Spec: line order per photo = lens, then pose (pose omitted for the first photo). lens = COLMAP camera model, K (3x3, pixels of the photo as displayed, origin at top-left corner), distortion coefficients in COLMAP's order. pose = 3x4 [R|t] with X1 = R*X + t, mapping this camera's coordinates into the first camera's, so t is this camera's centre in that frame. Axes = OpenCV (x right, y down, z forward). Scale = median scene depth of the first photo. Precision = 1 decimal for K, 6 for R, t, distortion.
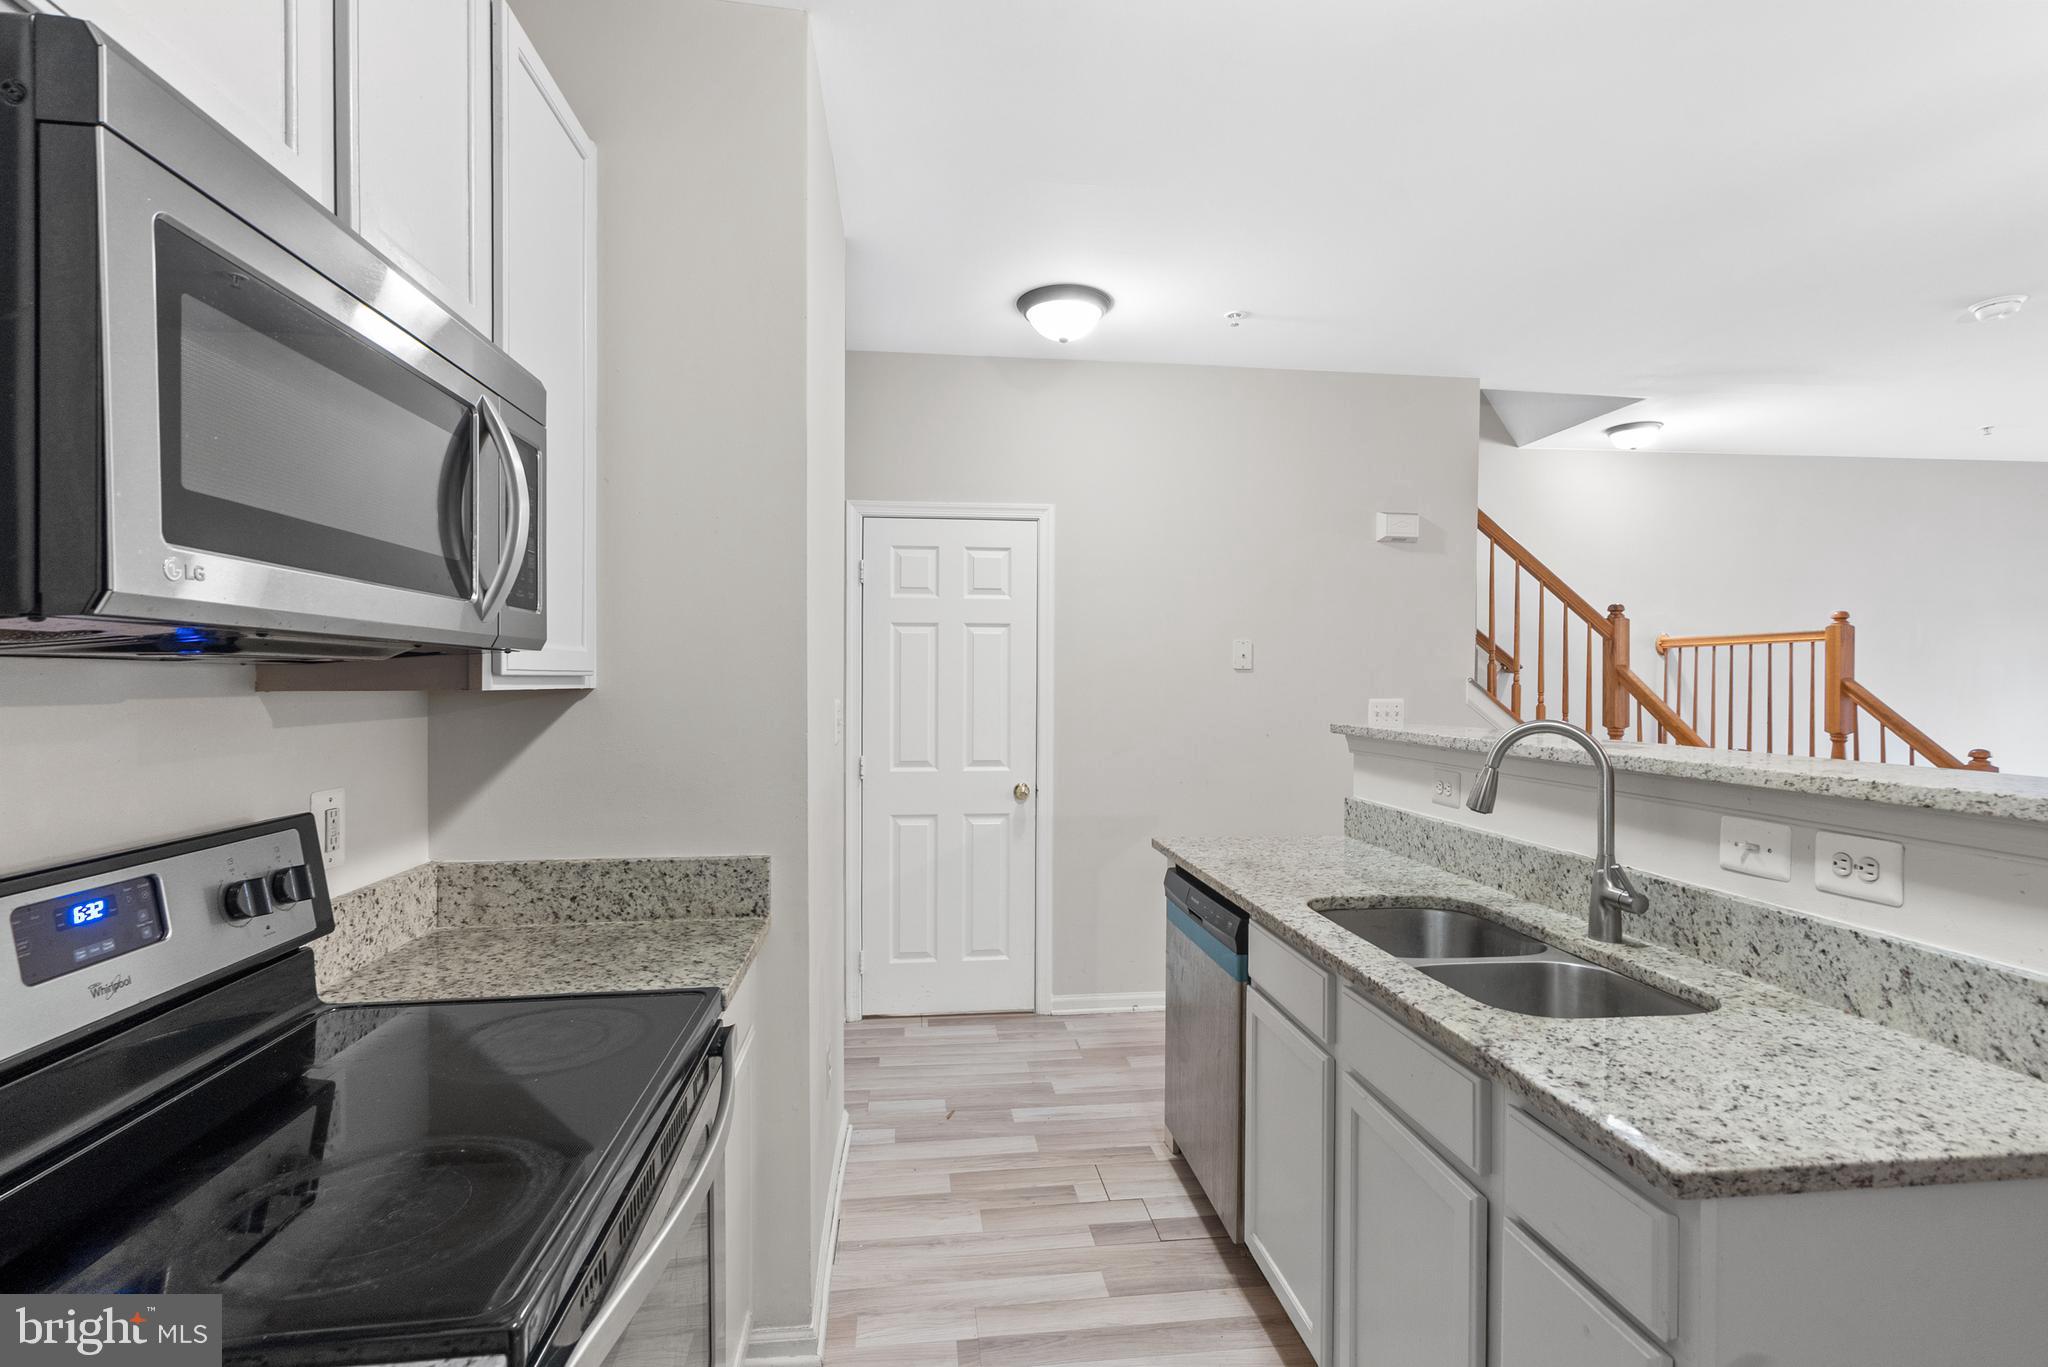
lens RADIAL K [[938.2, 0, 1024.0], [0, 938.2, 683.5], [0, 0, 1]] dist [0.000594, 0.000762]
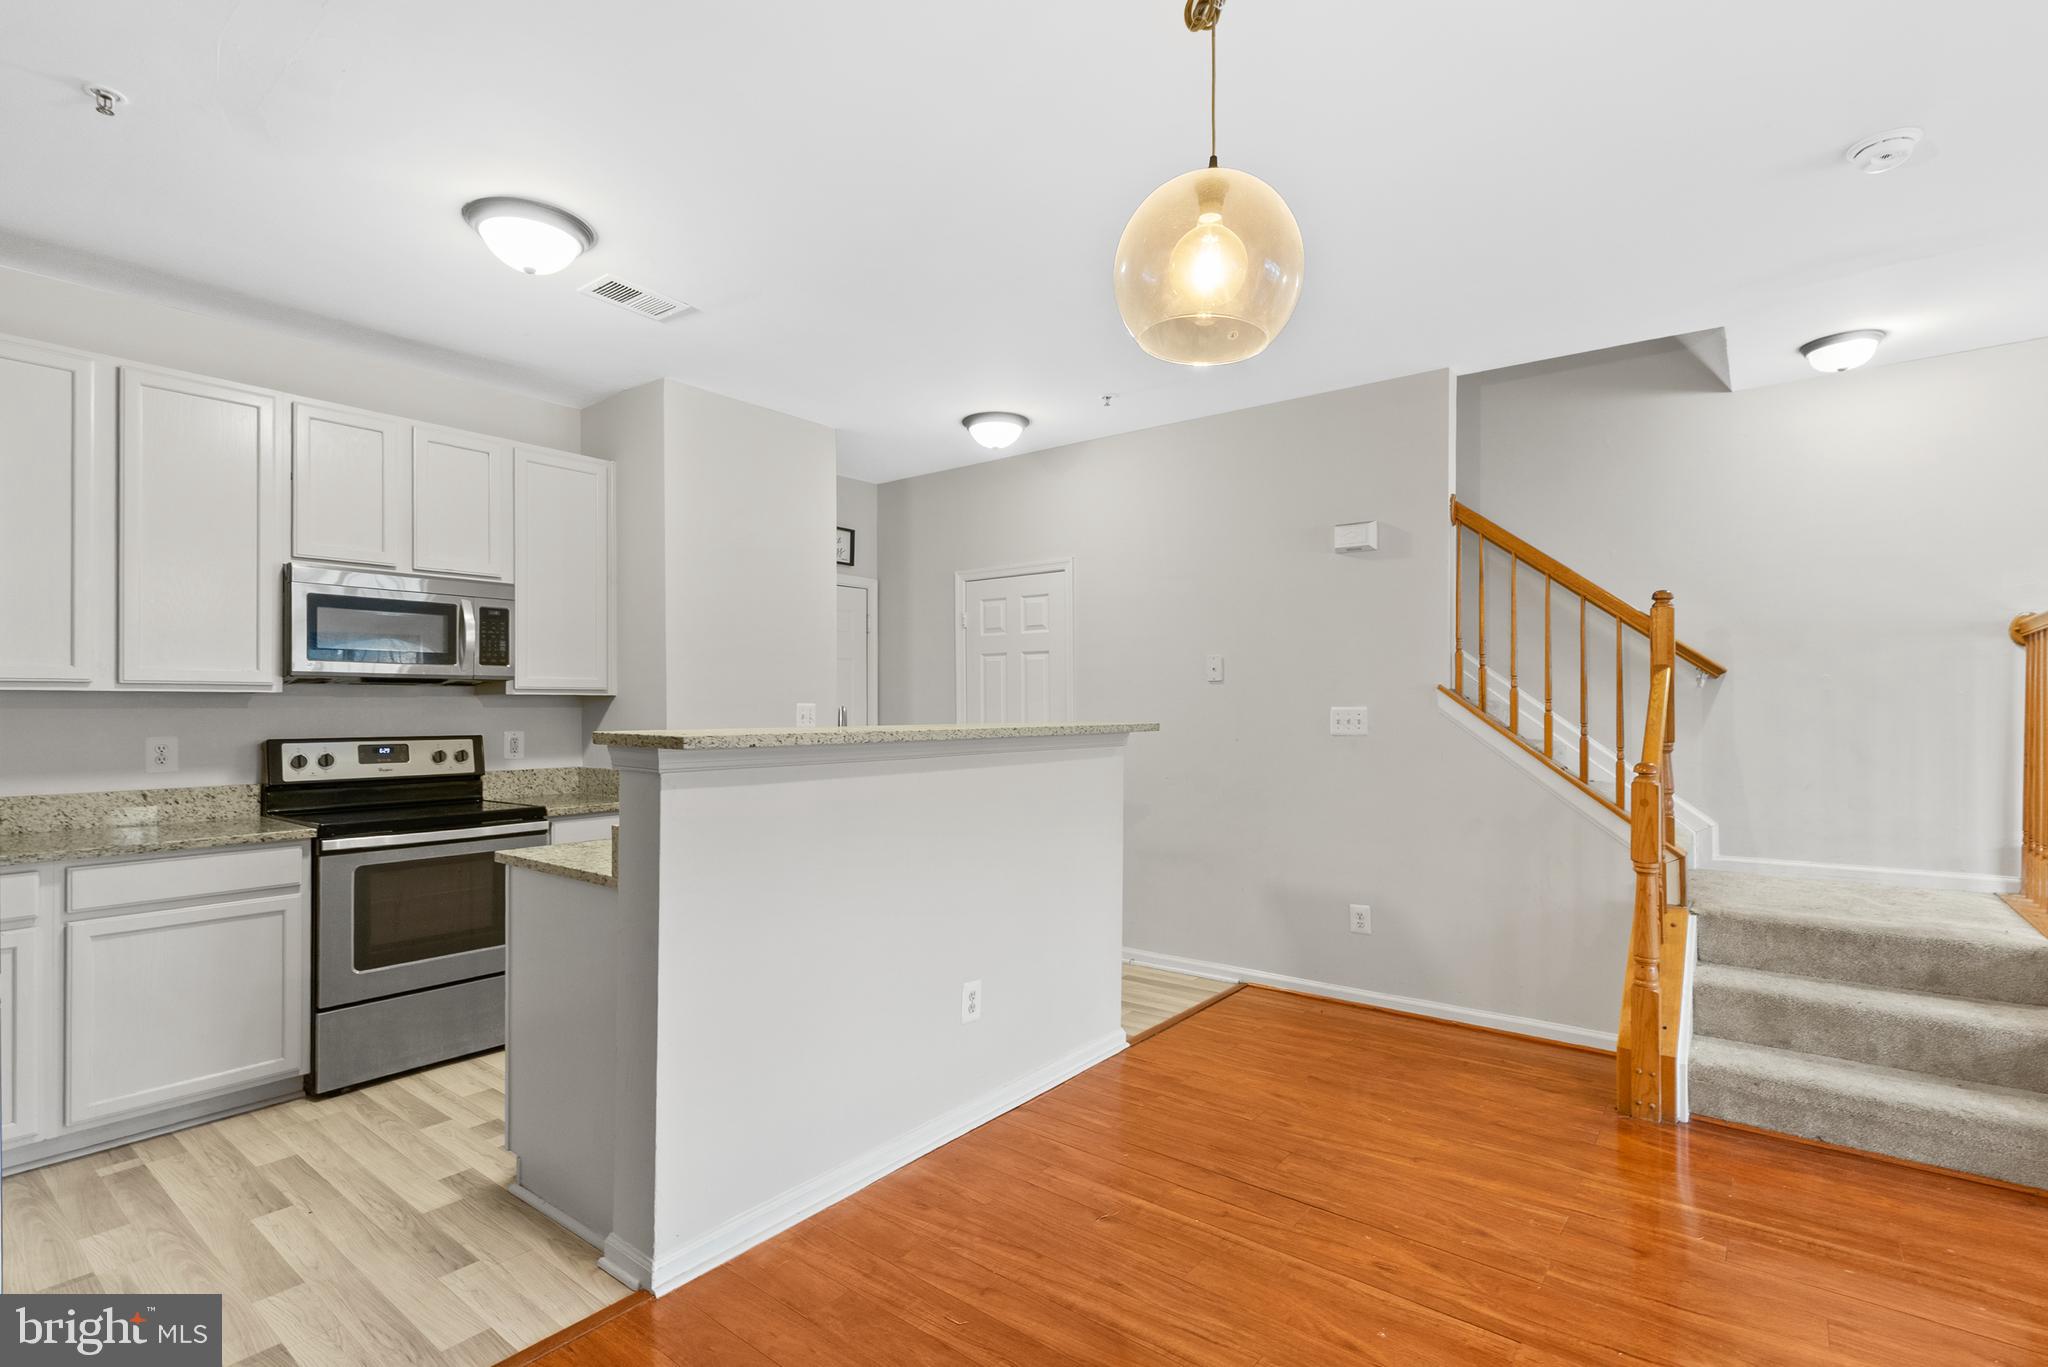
lens RADIAL K [[958.7, 0, 1021.7], [0, 958.7, 700.5], [0, 0, 1]] dist [0.001451, 0.000143]
pose [[0.707820, -0.010670, -0.706312, 1.984745], [0.002115, 0.999913, -0.012986, 0.051916], [0.706390, 0.007698, 0.707781, 0.031169]]
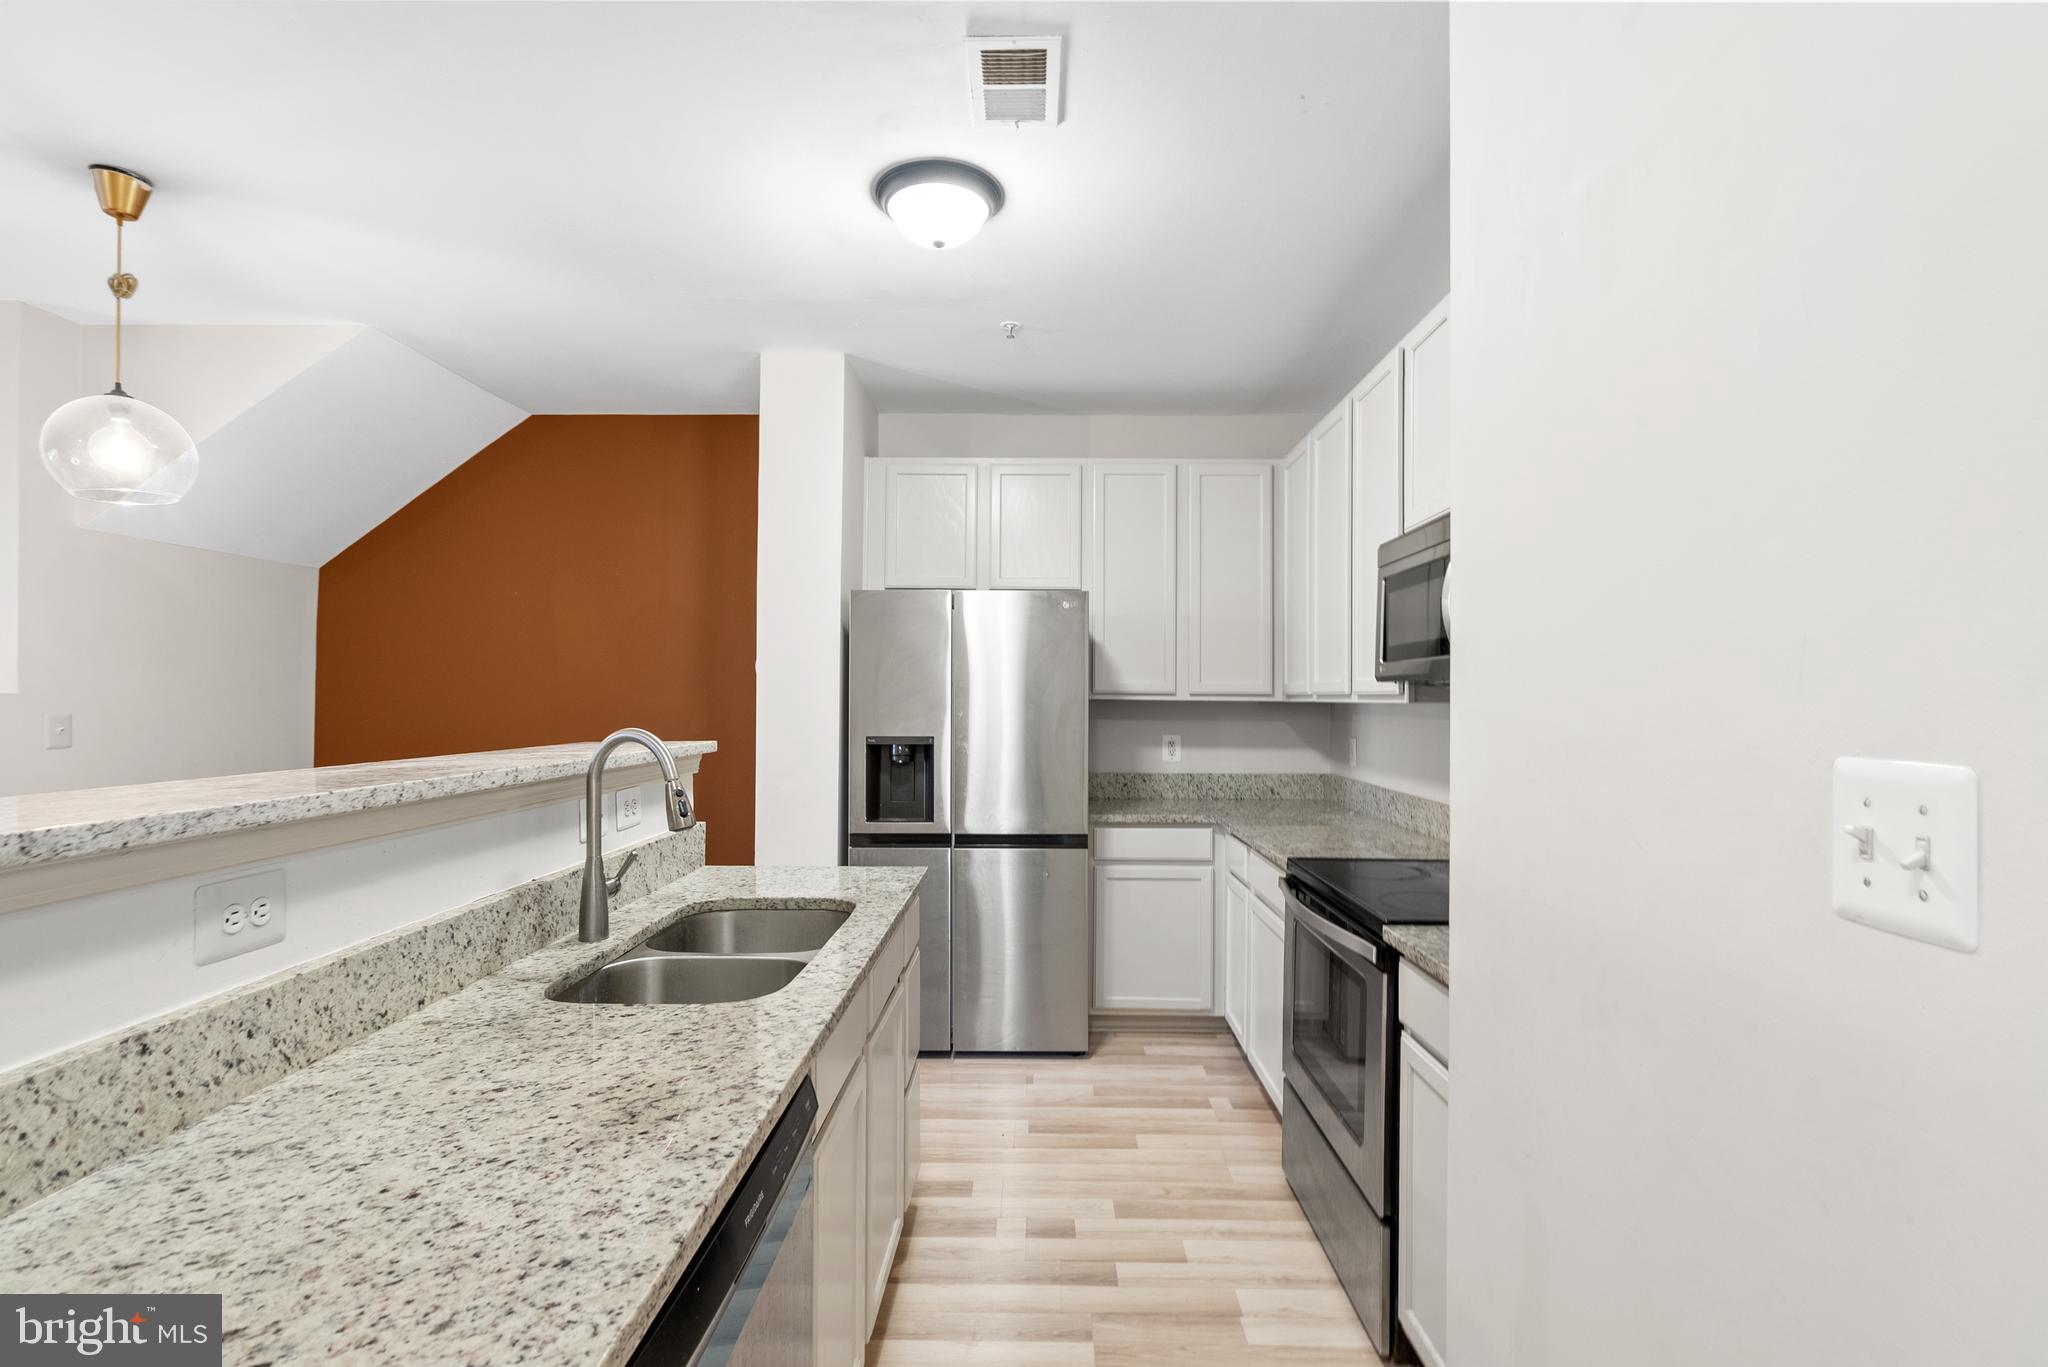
lens RADIAL K [[932.0, 0, 1018.5], [0, 932.0, 695.1], [0, 0, 1]] dist [0.000742, 0.000102]
pose [[-0.989206, -0.007526, 0.146341, 0.008045], [-0.007563, 0.999971, 0.000301, 0.000240], [-0.146339, -0.000809, -0.989234, 1.907342]]
